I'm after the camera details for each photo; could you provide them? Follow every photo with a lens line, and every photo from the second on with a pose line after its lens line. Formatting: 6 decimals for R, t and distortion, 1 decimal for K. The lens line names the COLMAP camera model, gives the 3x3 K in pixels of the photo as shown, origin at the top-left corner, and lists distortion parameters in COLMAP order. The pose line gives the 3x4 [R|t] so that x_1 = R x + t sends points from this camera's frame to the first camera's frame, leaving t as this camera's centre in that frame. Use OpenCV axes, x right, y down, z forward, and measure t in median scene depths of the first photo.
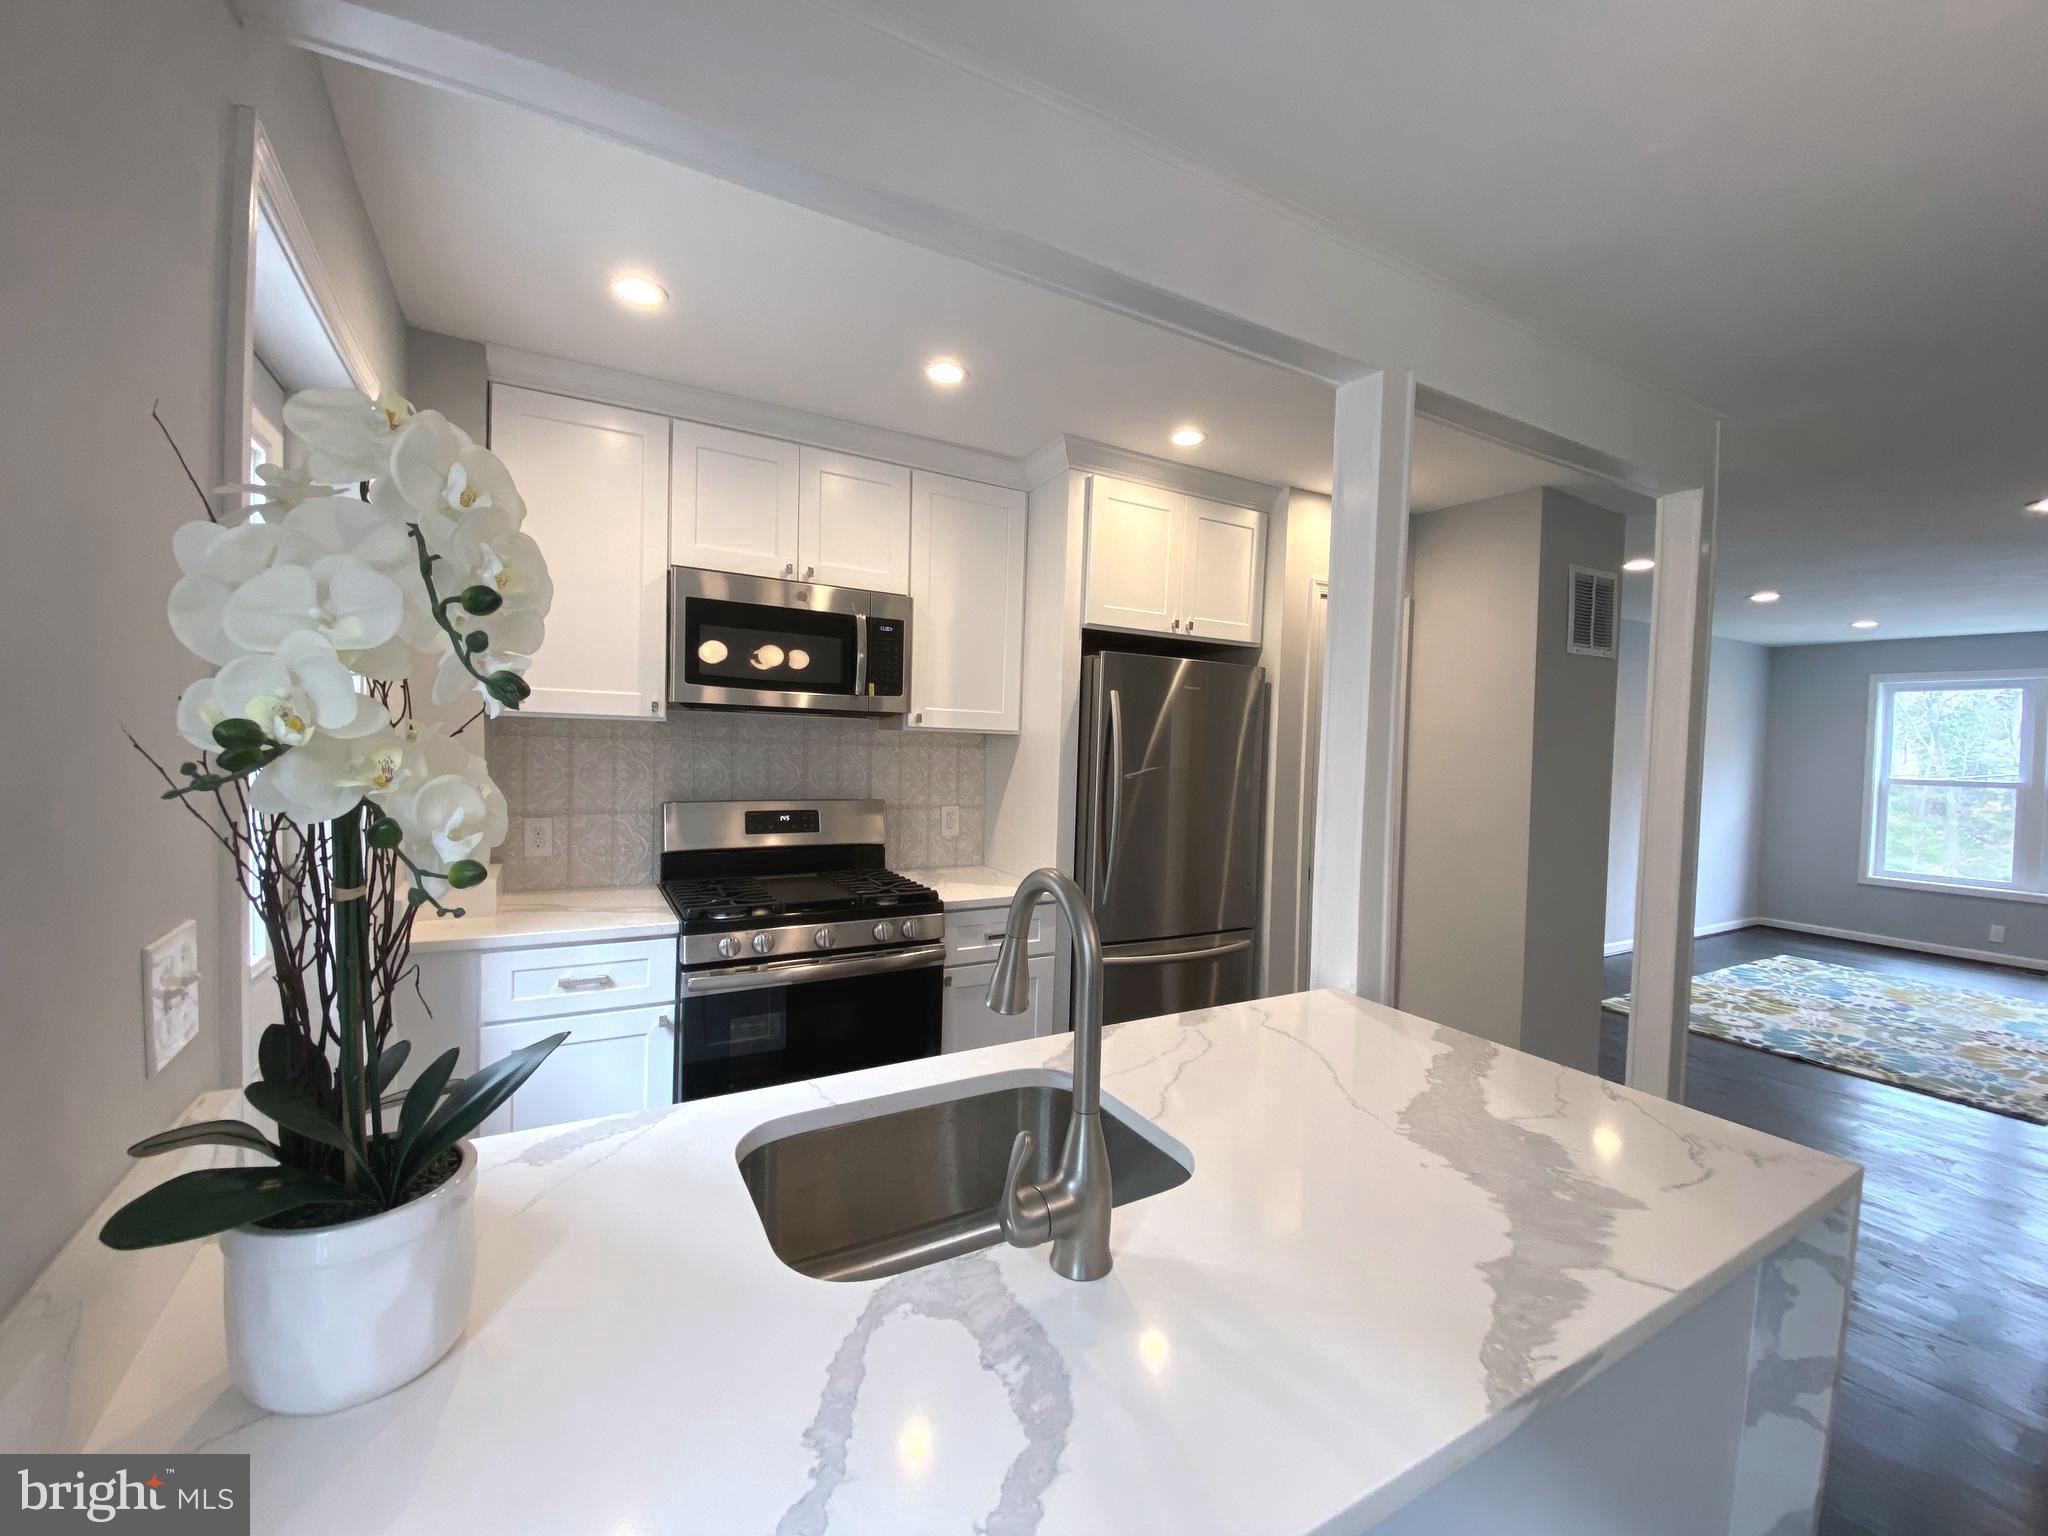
lens RADIAL K [[827.8, 0, 1051.3], [0, 827.8, 770.8], [0, 0, 1]] dist [0.000253, -0.010385]
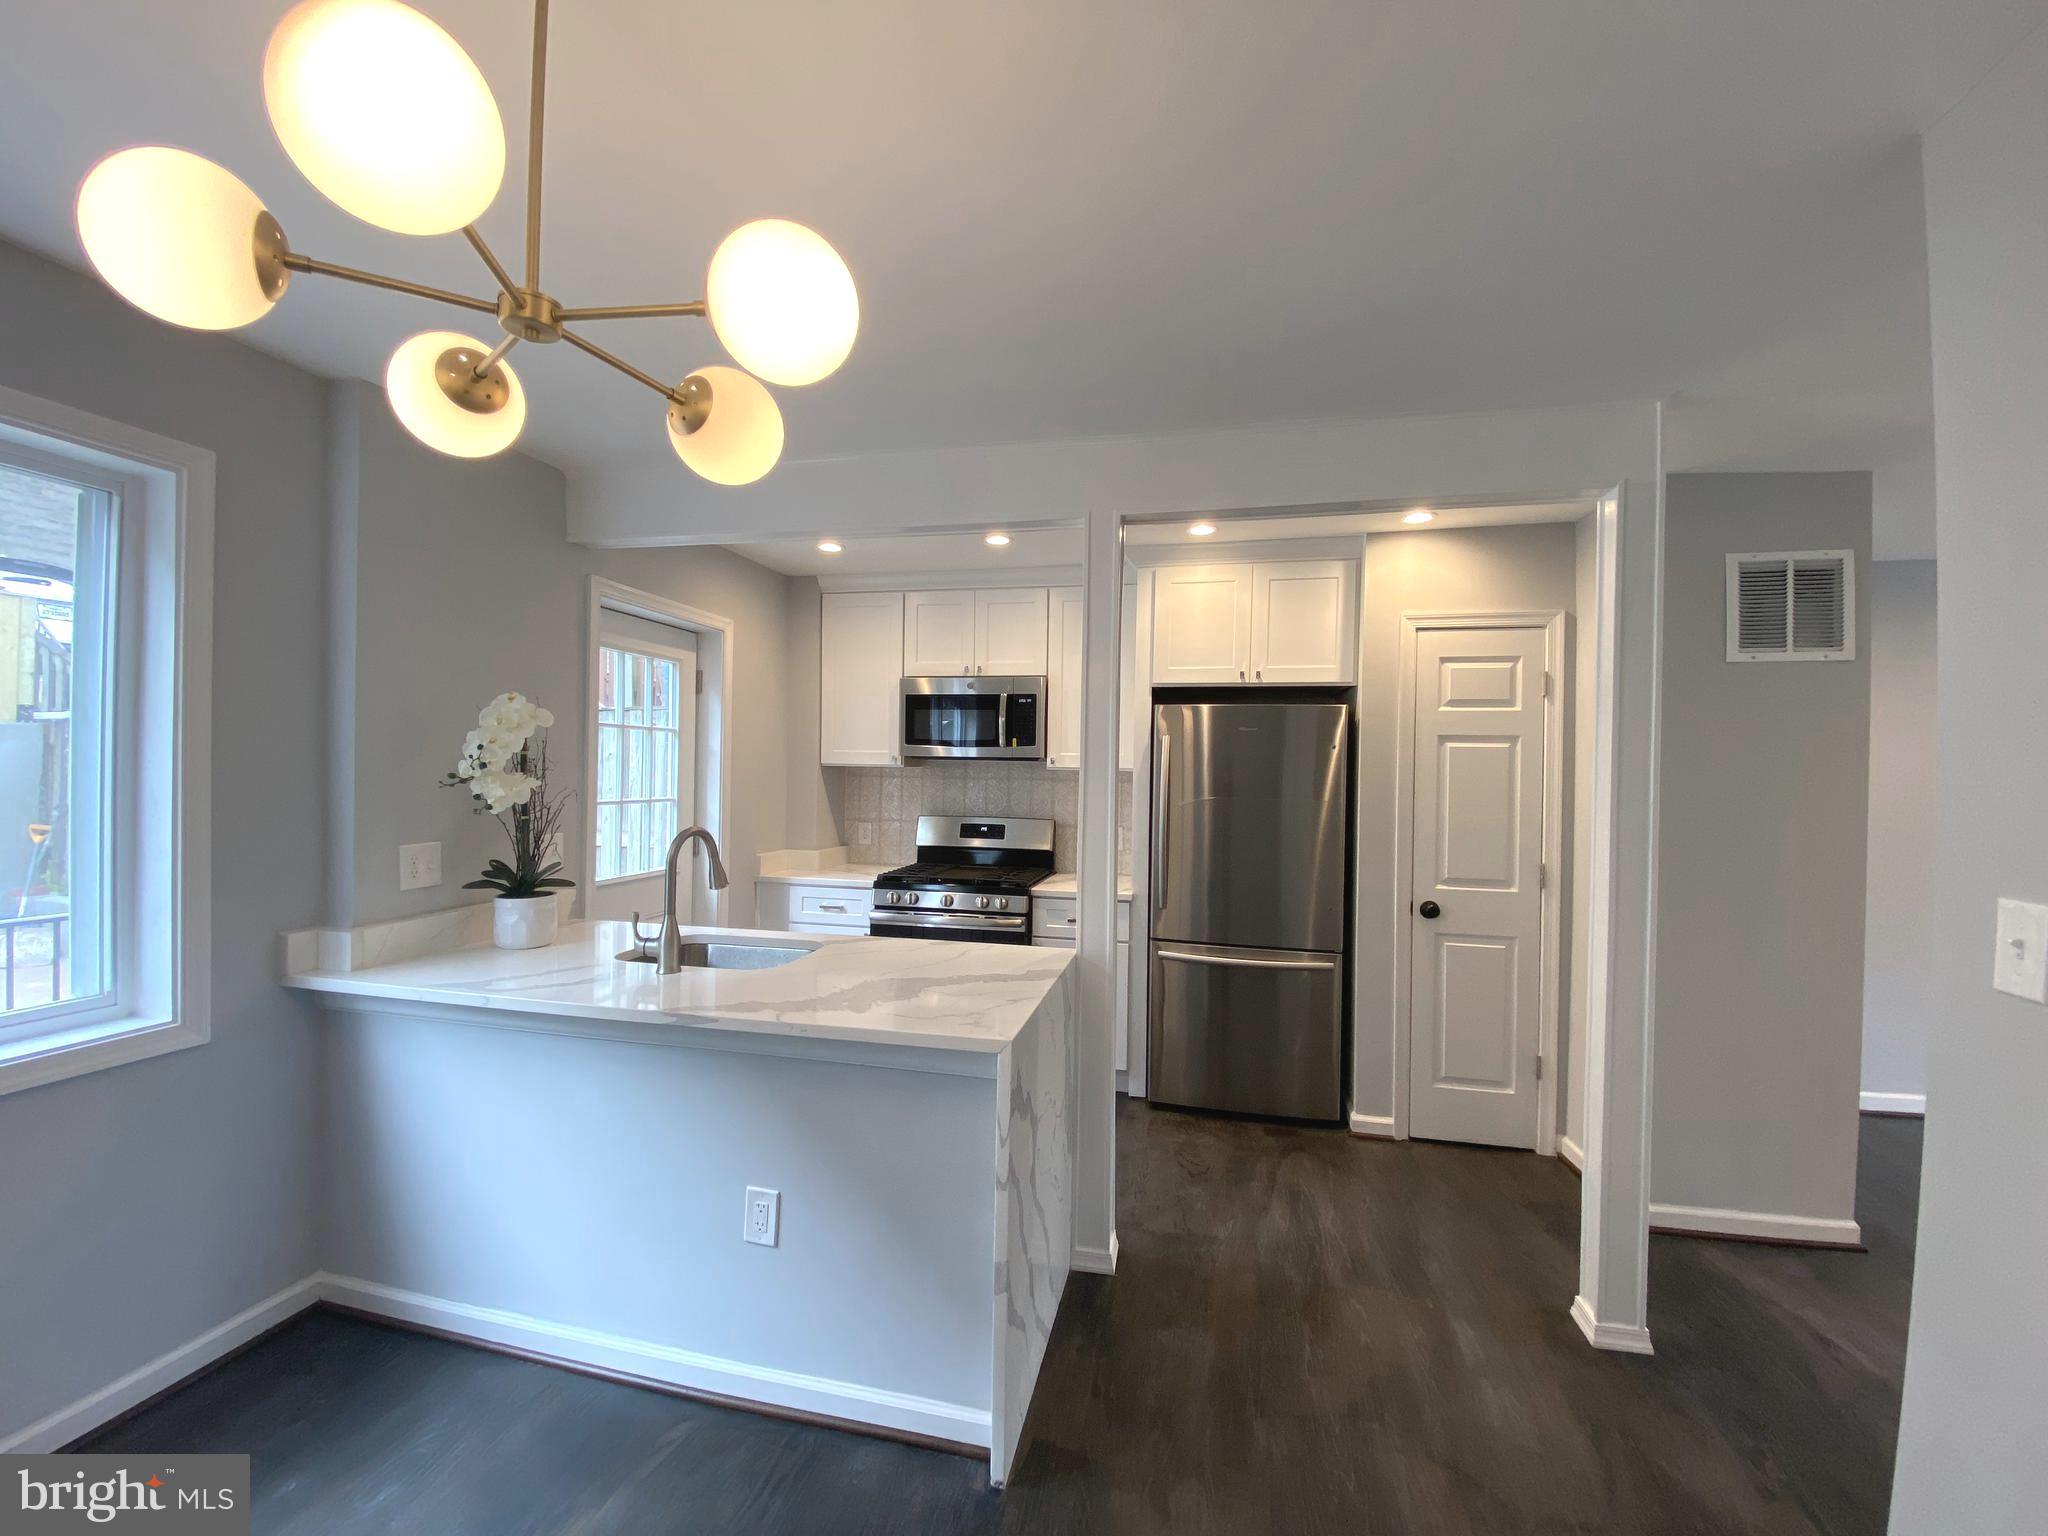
lens RADIAL K [[827.8, 0, 1032.7], [0, 827.8, 771.8], [0, 0, 1]] dist [0.000253, -0.010385]
pose [[0.736493, -0.013132, -0.676317, 0.805827], [-0.017921, 0.999082, -0.038914, 0.010589], [0.676207, 0.040780, 0.735582, -0.060664]]
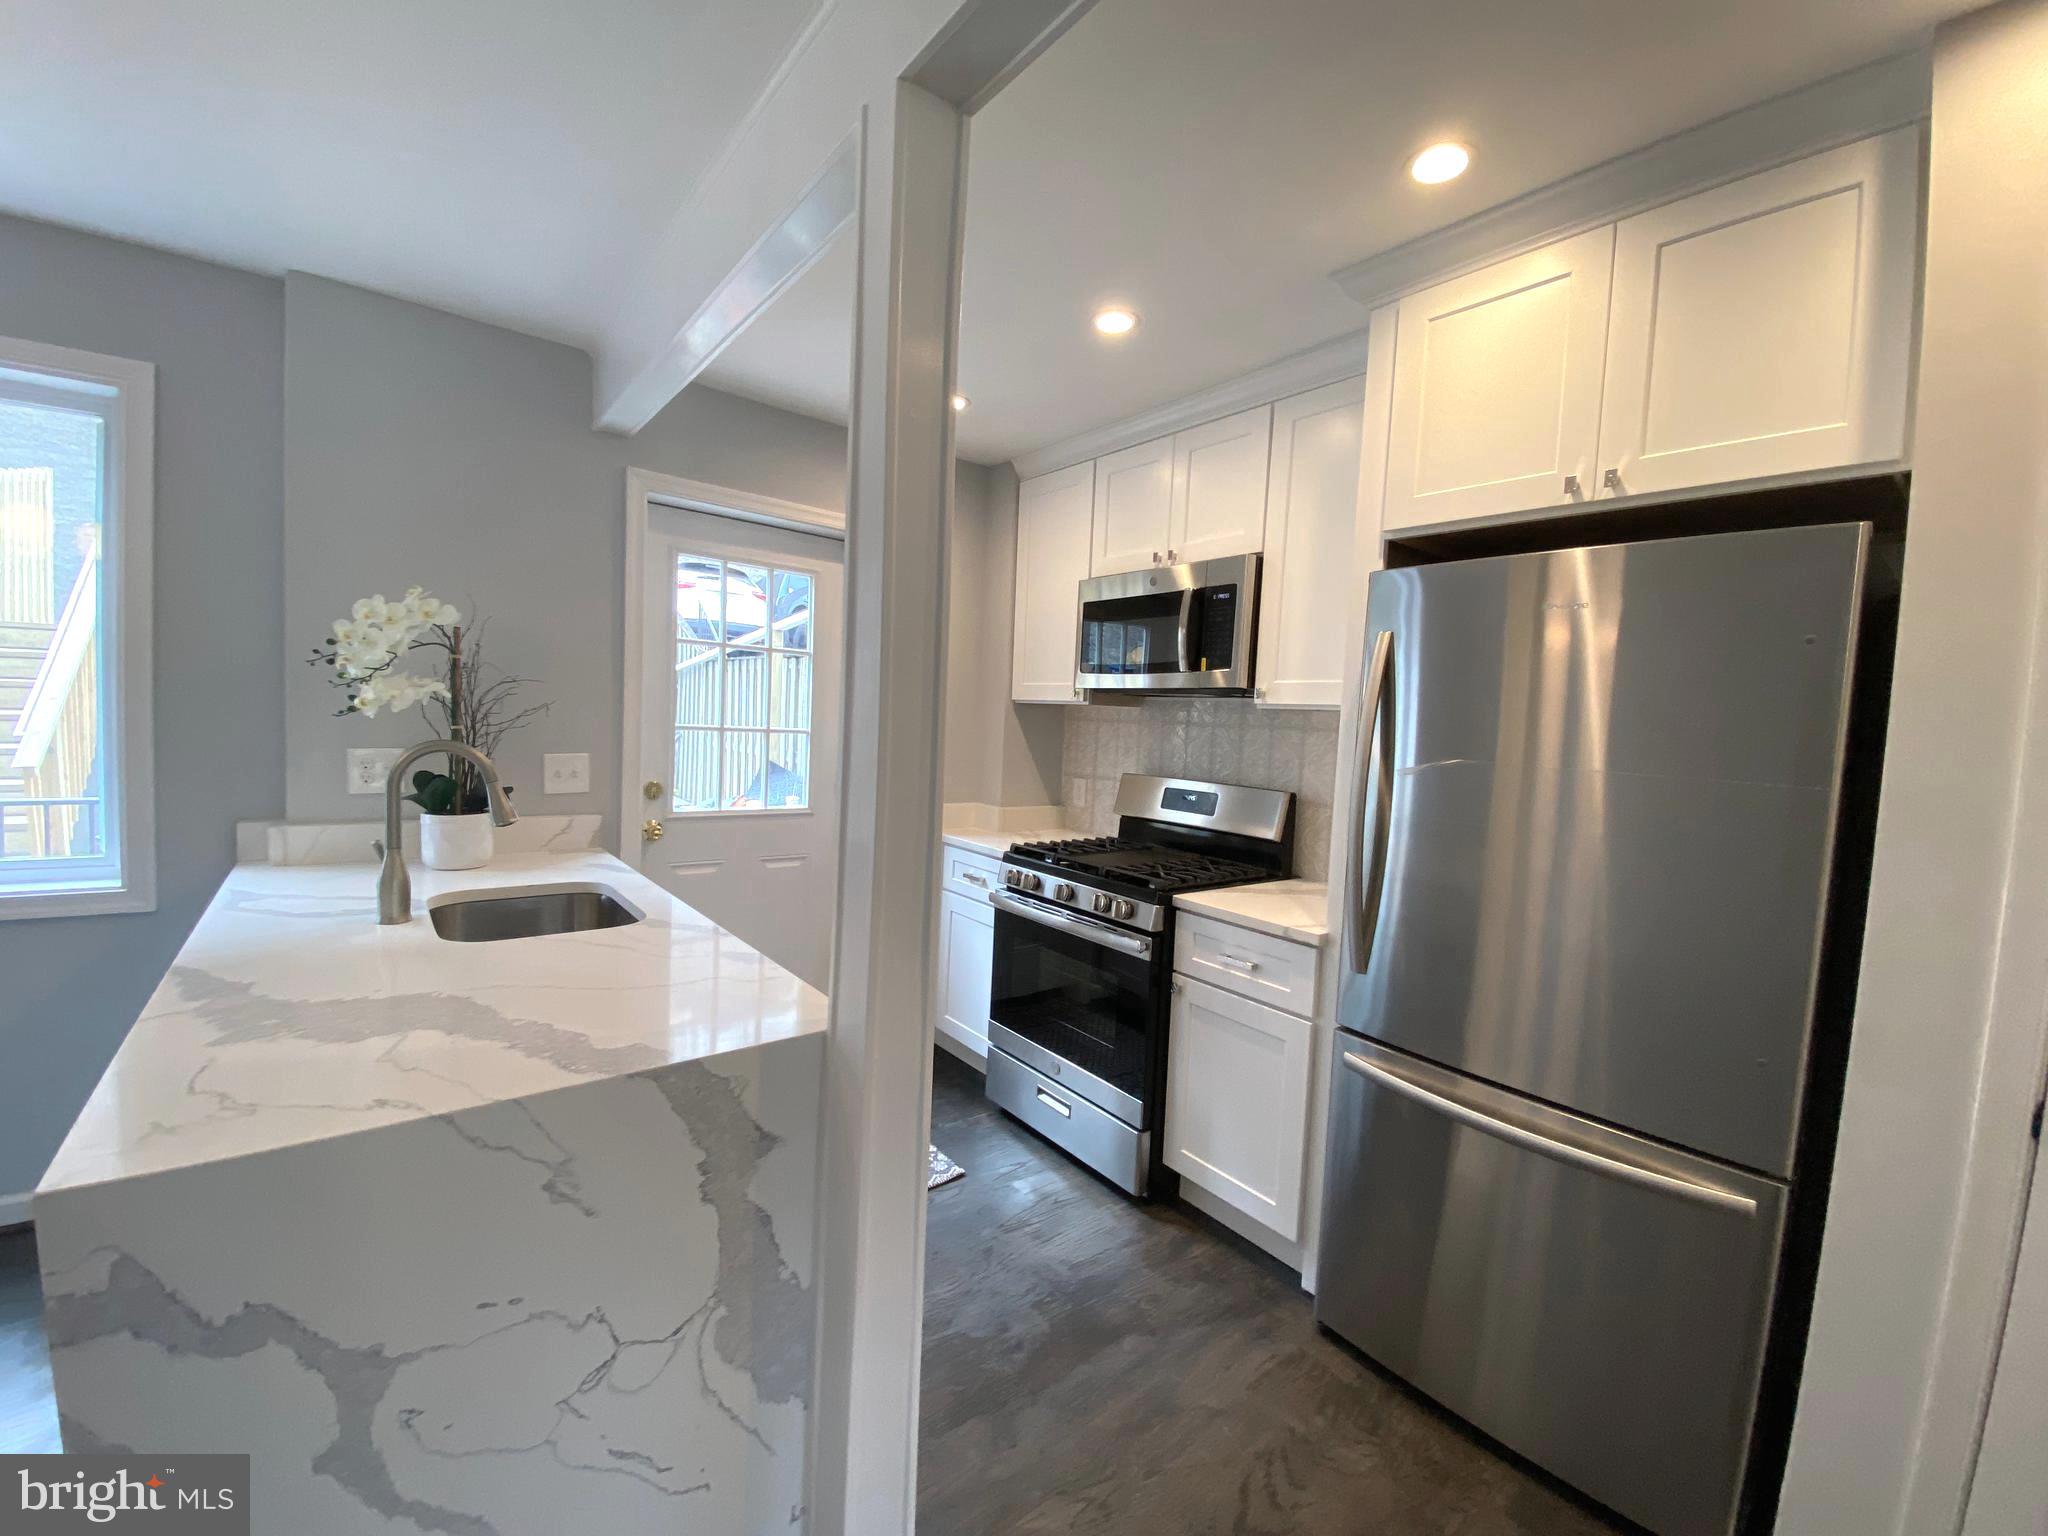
lens RADIAL K [[827.8, 0, 1010.6], [0, 827.8, 780.4], [0, 0, 1]] dist [0.000253, -0.010385]
pose [[0.146928, 0.054679, -0.987635, 0.685282], [-0.077704, 0.996023, 0.043583, 0.008317], [0.986090, 0.070340, 0.150592, 0.654180]]
